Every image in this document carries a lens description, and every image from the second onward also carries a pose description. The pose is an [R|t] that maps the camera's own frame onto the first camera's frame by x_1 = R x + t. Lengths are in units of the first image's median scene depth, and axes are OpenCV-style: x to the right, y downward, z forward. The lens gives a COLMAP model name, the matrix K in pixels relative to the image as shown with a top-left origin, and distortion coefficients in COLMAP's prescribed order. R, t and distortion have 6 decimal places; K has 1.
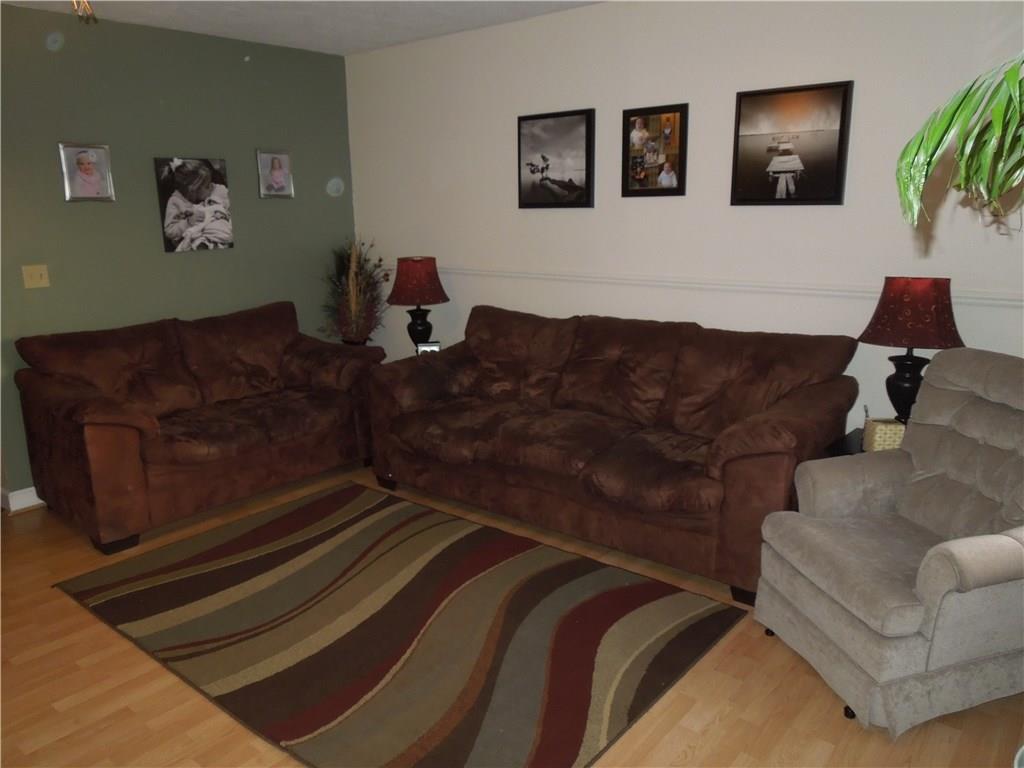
lens RADIAL K [[776.4, 0, 513.8], [0, 776.4, 383.4], [0, 0, 1]] dist [-0.003153, -0.000782]
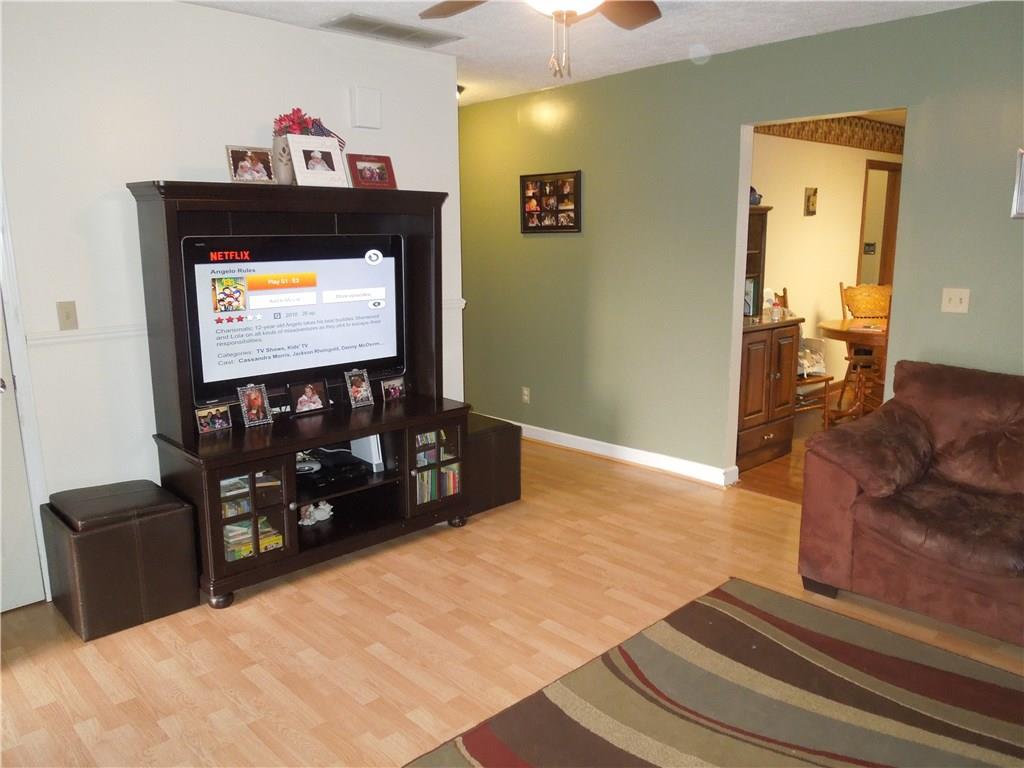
lens RADIAL K [[776.4, 0, 513.8], [0, 776.4, 383.4], [0, 0, 1]] dist [-0.003153, -0.000782]
pose [[-0.106506, 0.211727, -0.971508, 0.427814], [-0.218470, 0.948206, 0.230600, -0.176176], [0.970014, 0.236806, -0.054734, 0.703280]]
